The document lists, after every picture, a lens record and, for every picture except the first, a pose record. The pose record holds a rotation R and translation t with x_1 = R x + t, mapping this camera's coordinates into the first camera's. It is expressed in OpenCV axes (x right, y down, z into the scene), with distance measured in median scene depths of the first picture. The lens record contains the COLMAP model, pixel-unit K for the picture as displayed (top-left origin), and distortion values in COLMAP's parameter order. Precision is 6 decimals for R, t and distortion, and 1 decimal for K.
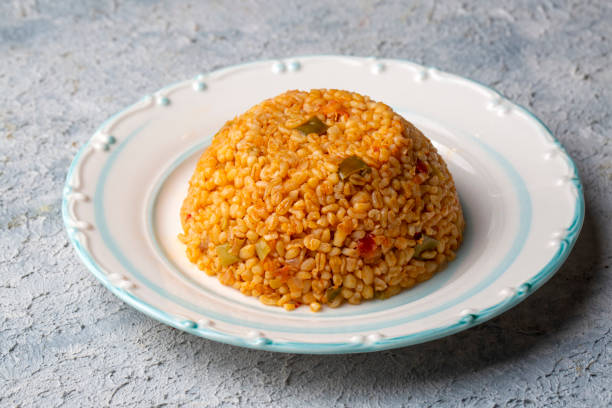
lens RADIAL K [[2298.1, 0, 306.0], [0, 2298.1, 204.0], [0, 0, 1]] dist [-0.053528, 1.587177]
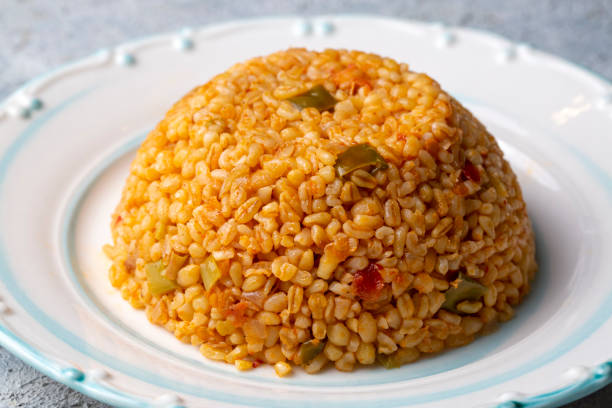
lens RADIAL K [[2298.1, 0, 306.0], [0, 2298.1, 204.0], [0, 0, 1]] dist [-0.053528, 1.587177]
pose [[0.990055, 0.085430, -0.111774, 0.078537], [-0.091039, 0.994781, -0.046073, 0.027525], [0.107255, 0.055790, 0.992665, 0.352090]]
